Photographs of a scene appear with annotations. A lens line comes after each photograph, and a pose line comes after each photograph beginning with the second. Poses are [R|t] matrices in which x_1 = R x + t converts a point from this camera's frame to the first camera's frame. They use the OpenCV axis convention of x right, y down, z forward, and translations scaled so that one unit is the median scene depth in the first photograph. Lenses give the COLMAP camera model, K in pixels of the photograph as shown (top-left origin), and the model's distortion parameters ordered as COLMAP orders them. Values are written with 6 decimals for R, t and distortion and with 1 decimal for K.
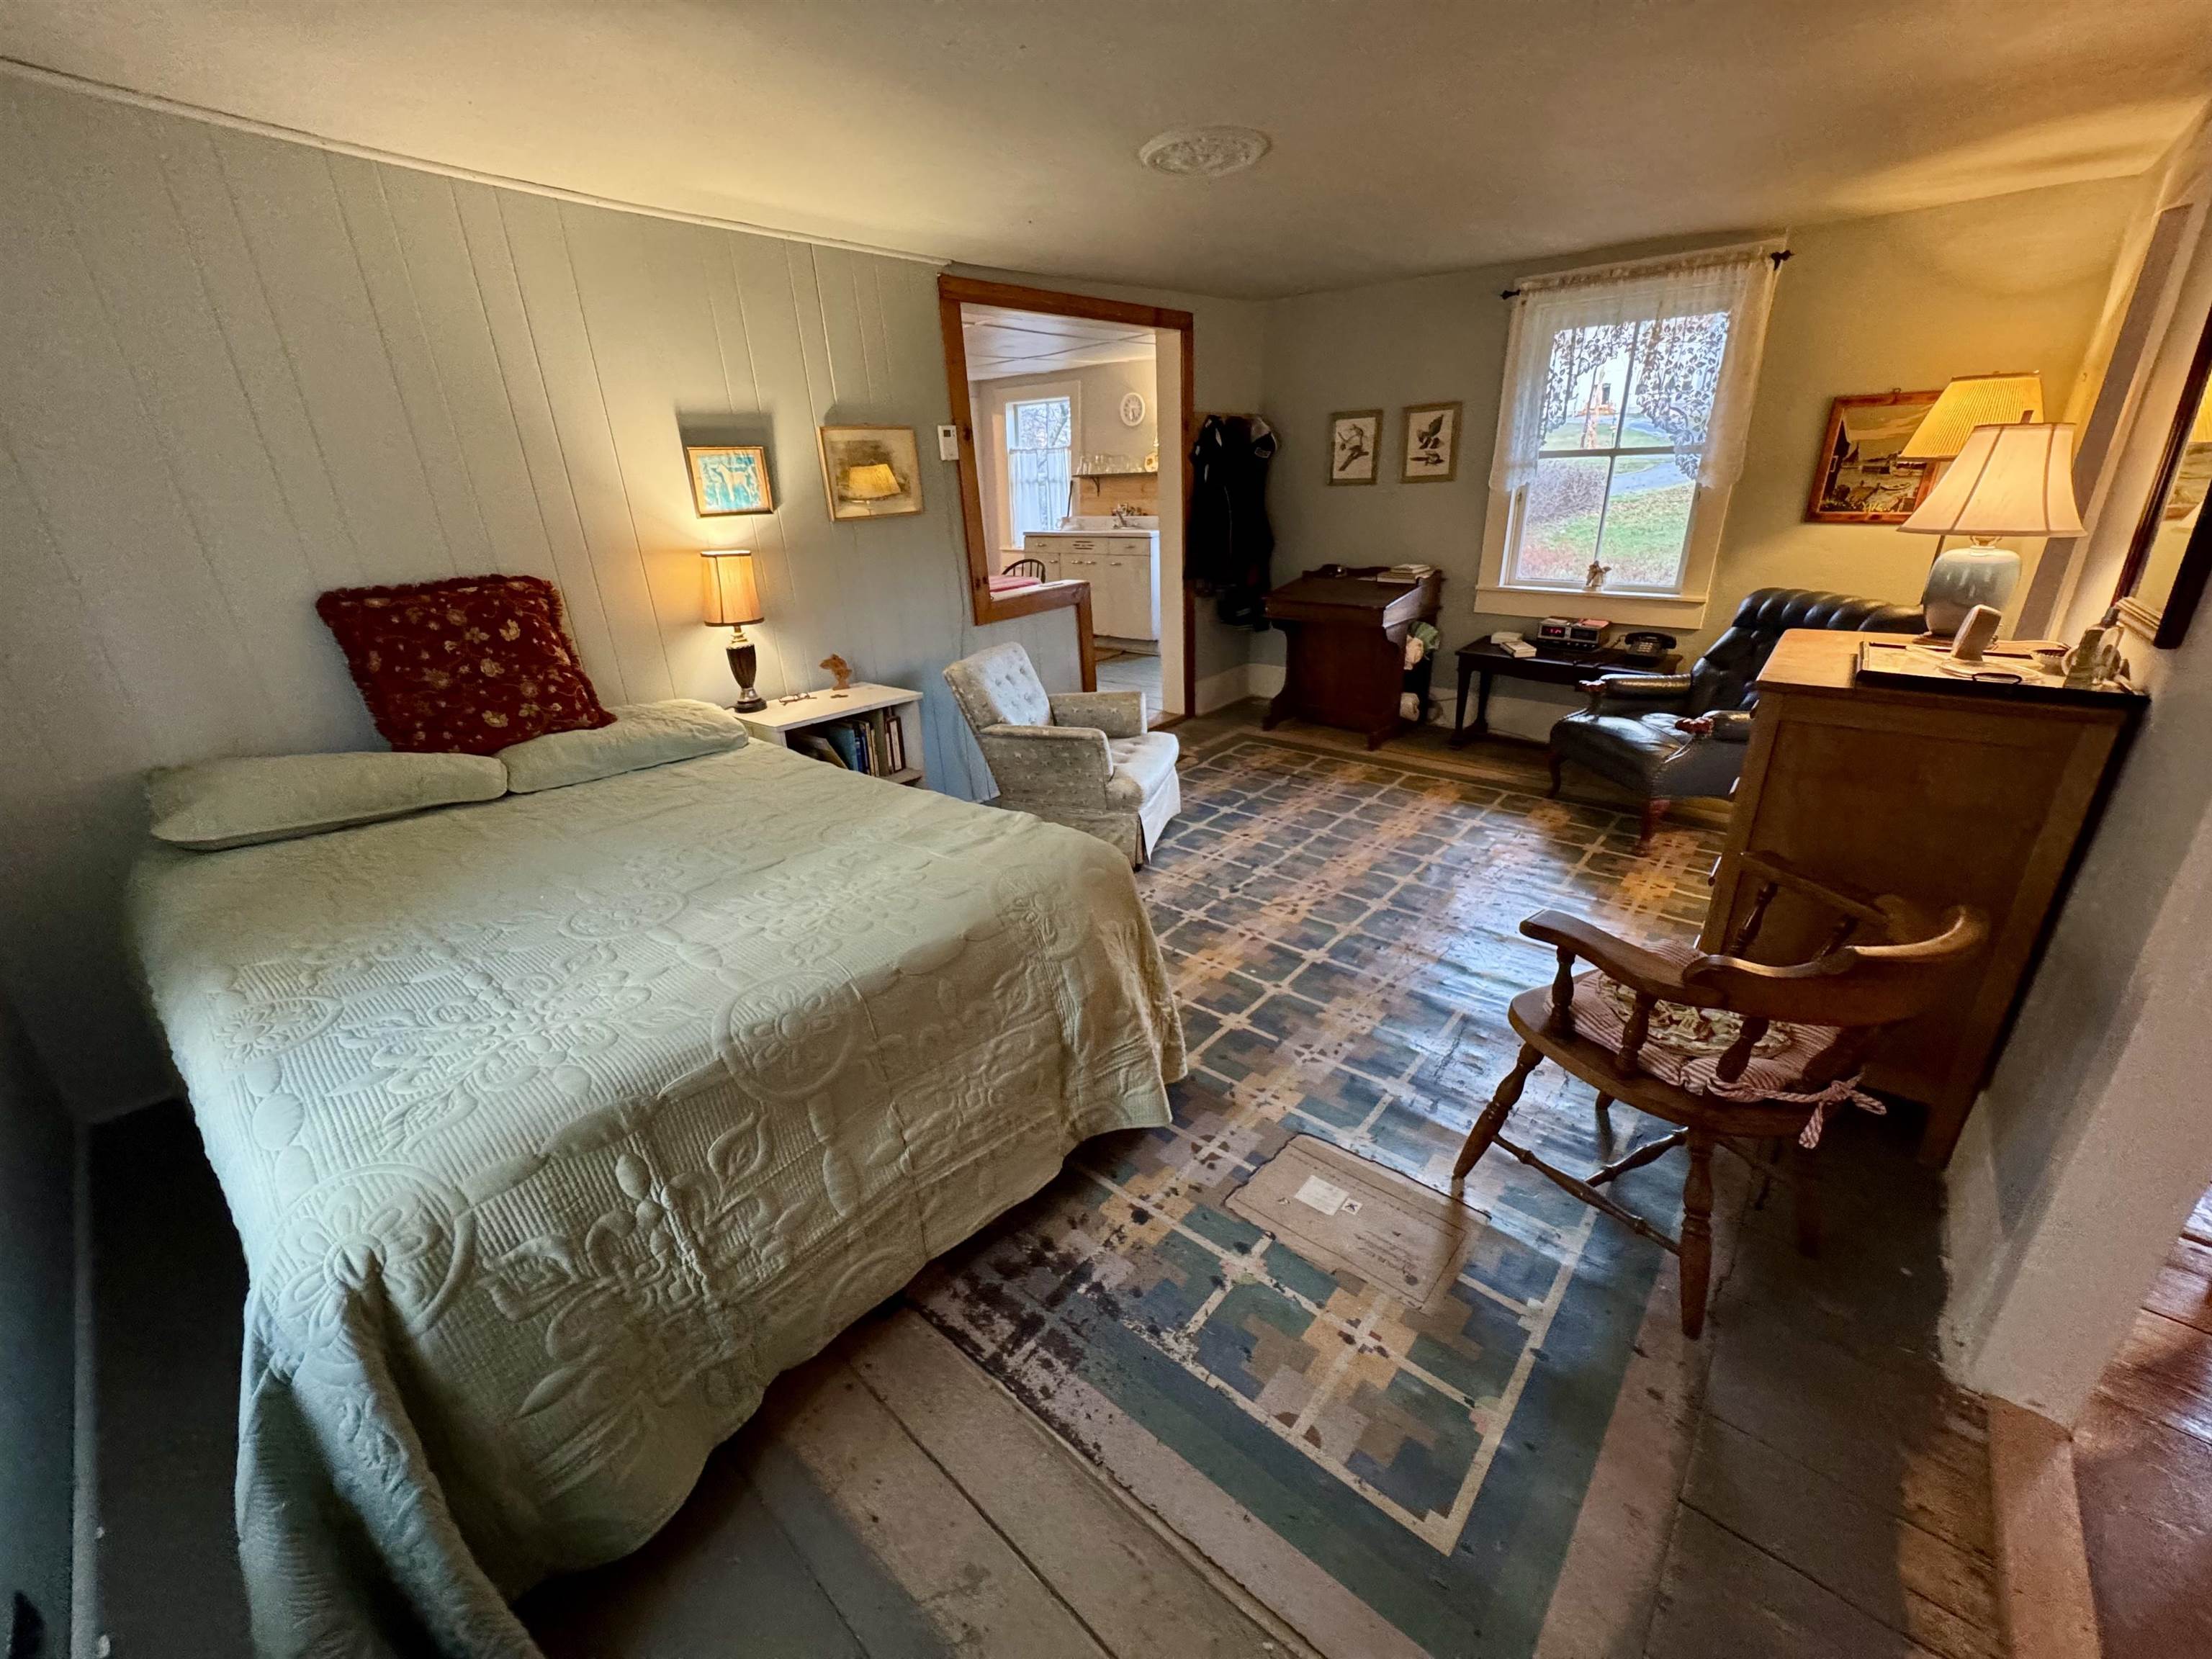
lens RADIAL K [[877.5, 0, 1106.0], [0, 877.5, 829.5], [0, 0, 1]] dist [-0.002456, 0.000638]
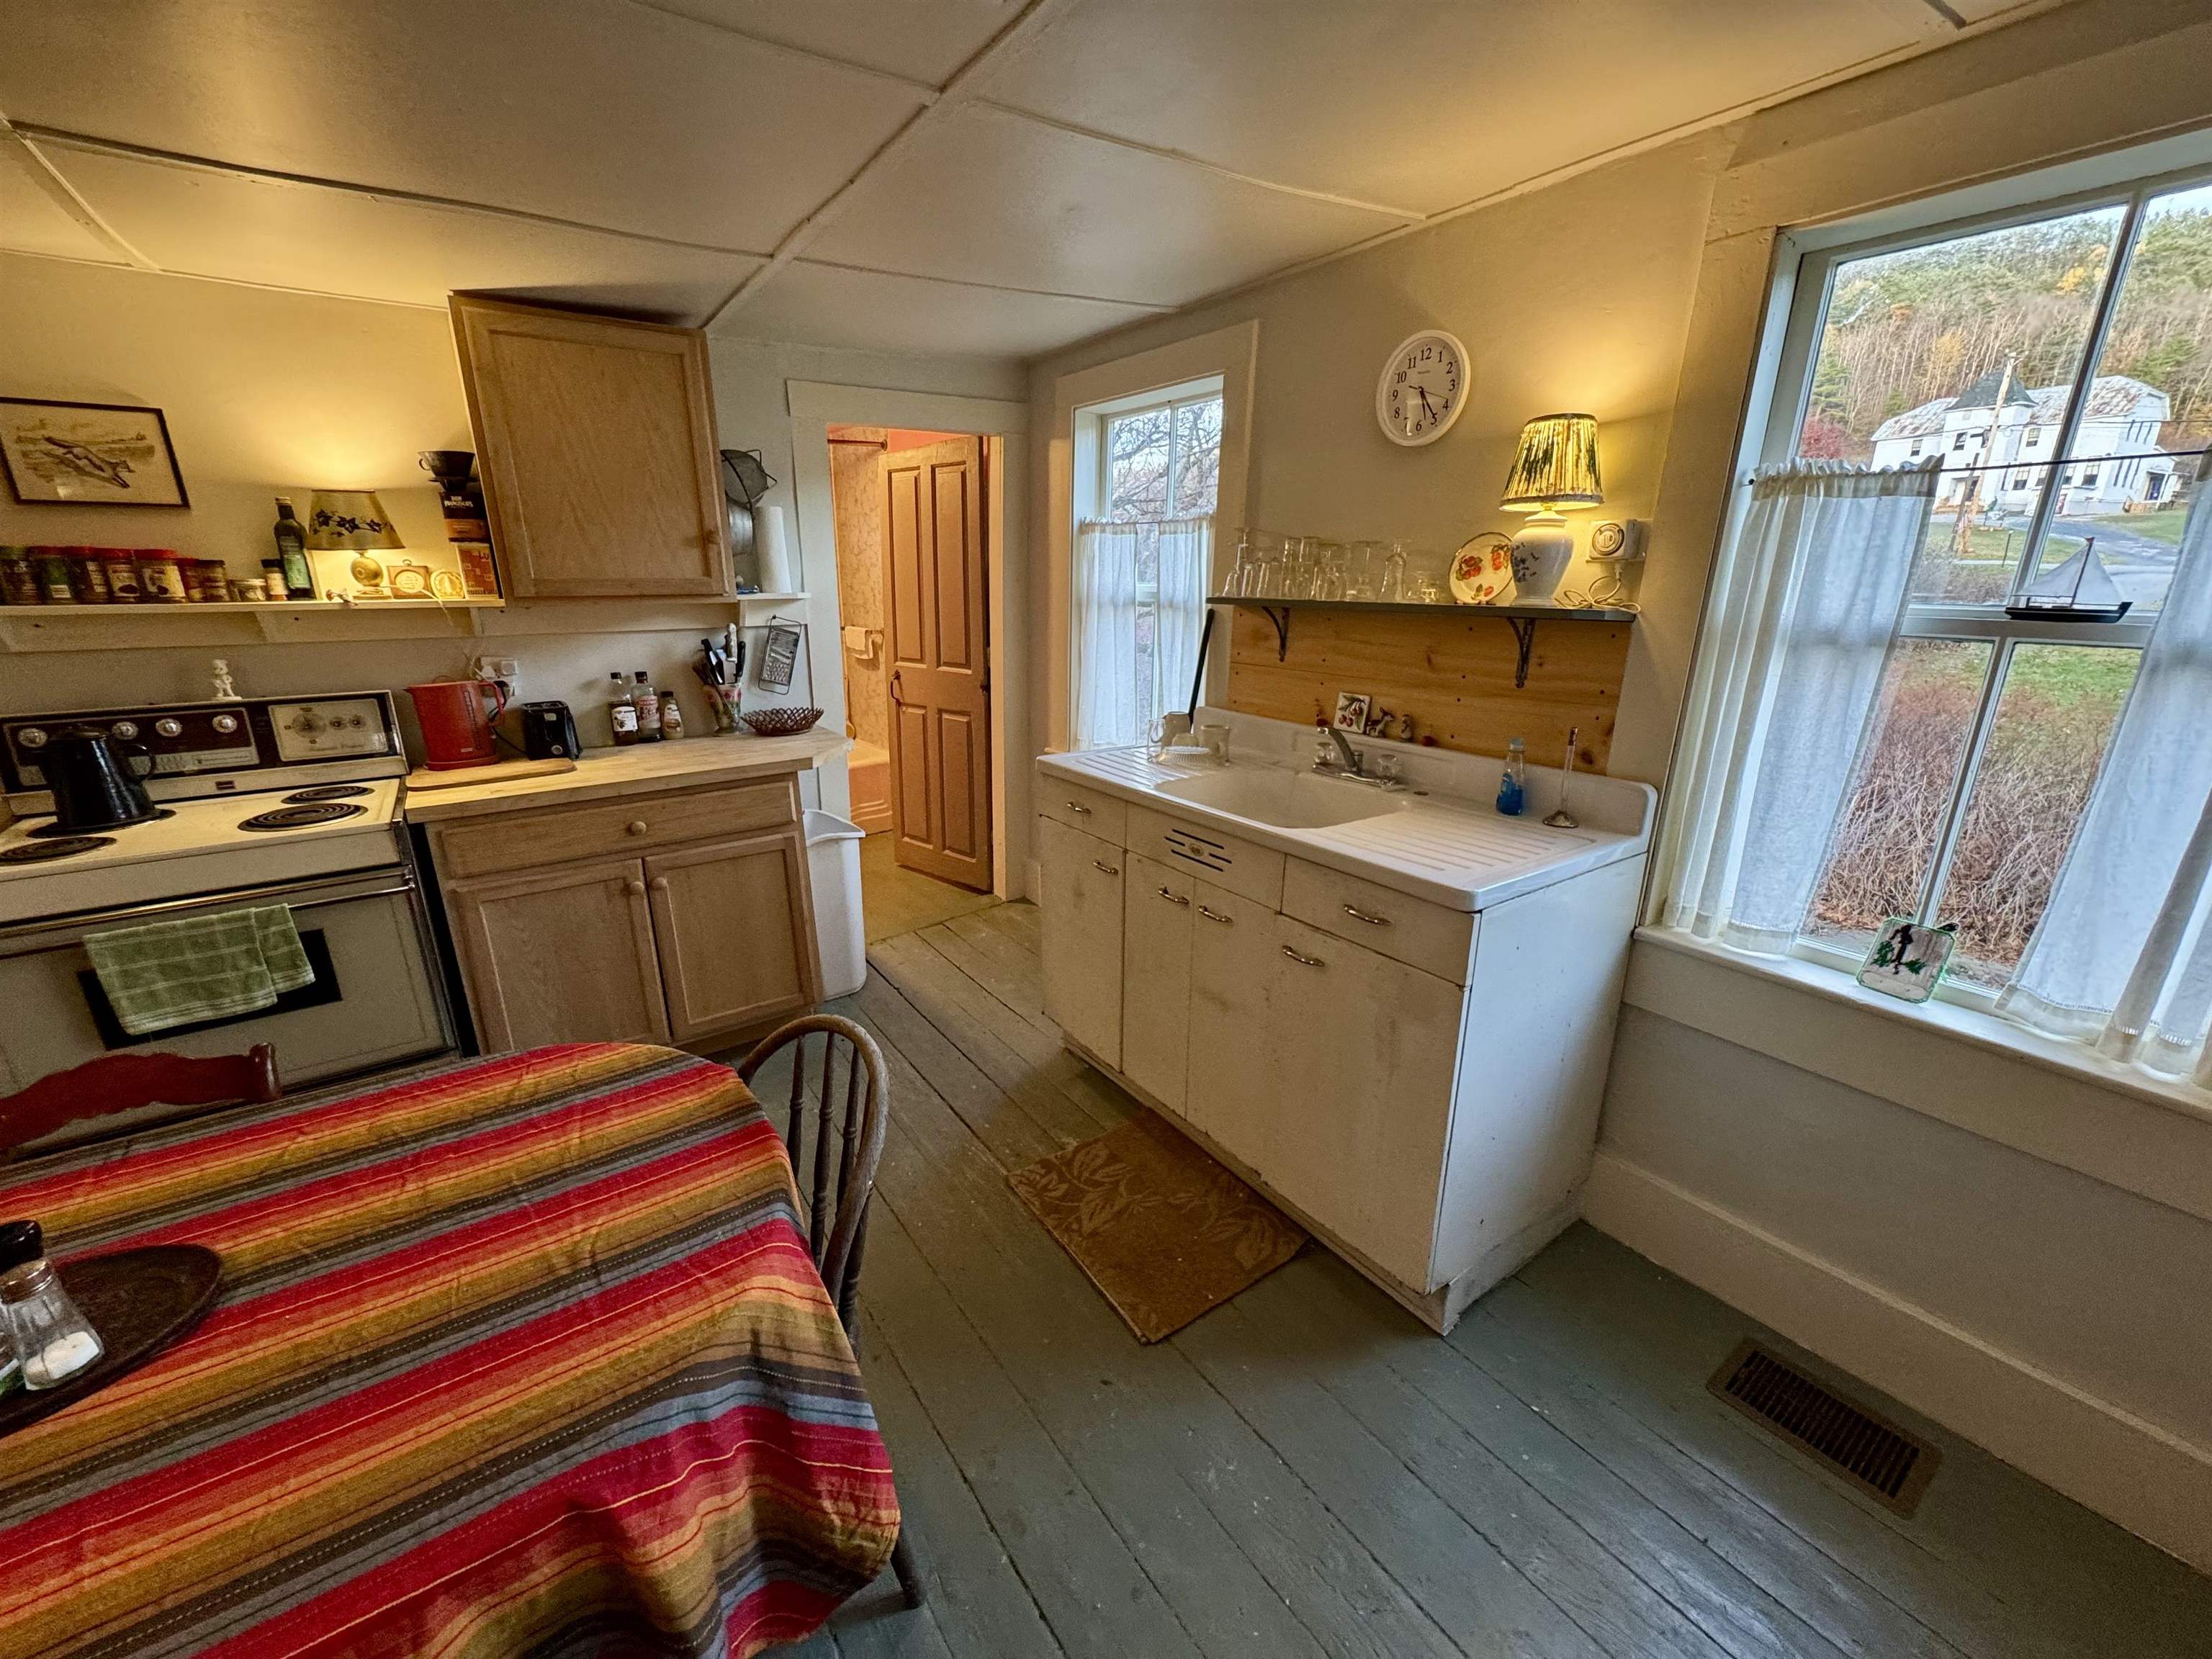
lens RADIAL K [[877.5, 0, 1106.0], [0, 877.5, 829.5], [0, 0, 1]] dist [-0.002456, 0.000638]
pose [[0.967501, 0.099035, -0.232669, 0.021614], [-0.118794, 0.990271, -0.072472, -0.591327], [0.223228, 0.097756, 0.969852, 1.388344]]
